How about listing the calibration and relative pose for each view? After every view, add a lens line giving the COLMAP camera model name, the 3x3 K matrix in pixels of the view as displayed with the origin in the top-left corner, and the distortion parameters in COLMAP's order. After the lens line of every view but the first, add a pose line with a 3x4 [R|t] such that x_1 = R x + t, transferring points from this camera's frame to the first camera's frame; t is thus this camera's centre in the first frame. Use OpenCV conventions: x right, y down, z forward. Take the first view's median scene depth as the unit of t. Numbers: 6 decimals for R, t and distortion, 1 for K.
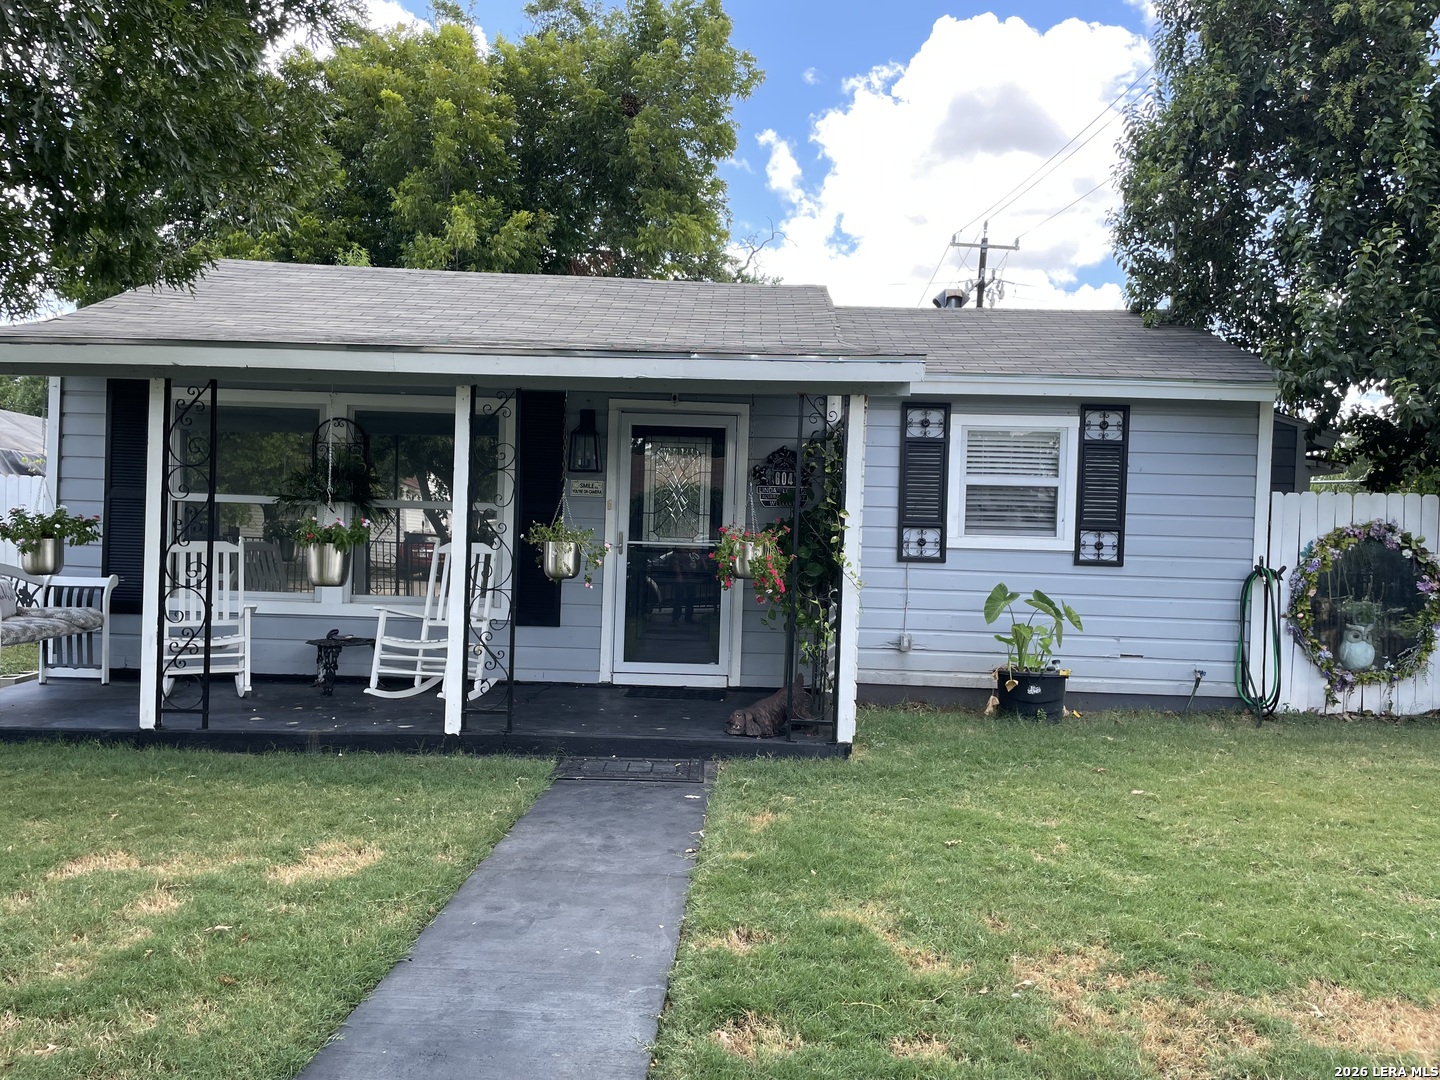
lens RADIAL K [[1109.6, 0, 725.1], [0, 1109.6, 540.2], [0, 0, 1]] dist [0.077684, -0.108091]
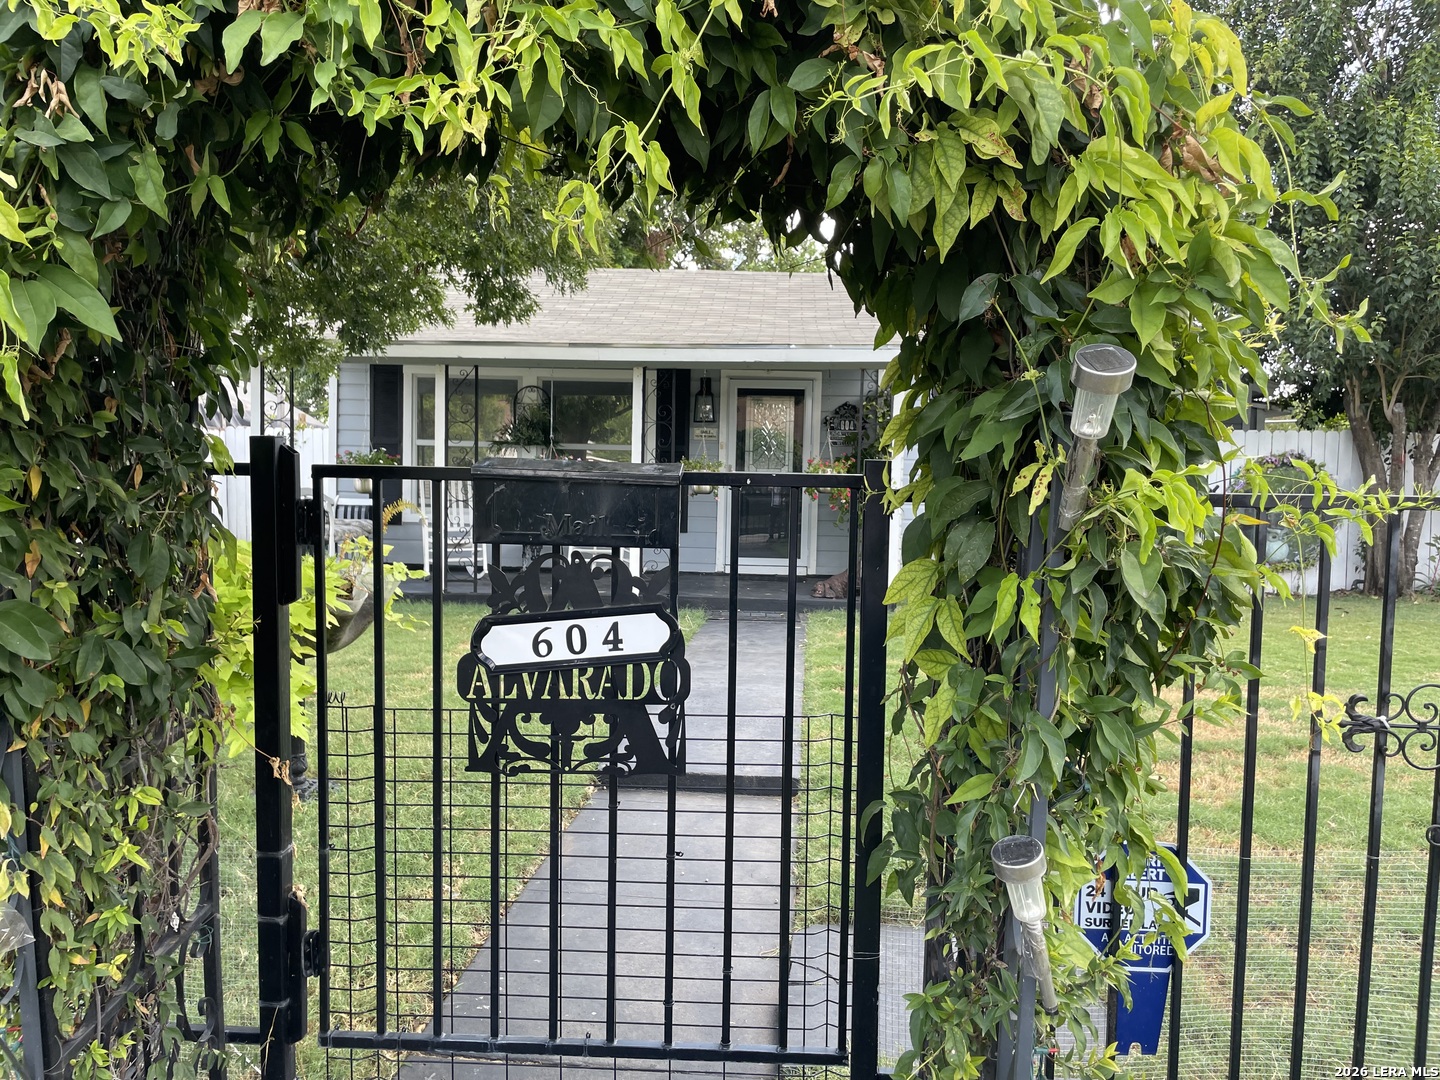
lens RADIAL K [[1109.6, 0, 714.3], [0, 1109.6, 533.9], [0, 0, 1]] dist [0.077684, -0.108091]
pose [[0.998812, -0.006212, -0.048326, -0.046937], [0.008301, 0.999034, 0.043144, 0.019094], [0.048011, -0.043494, 0.997899, -0.403927]]
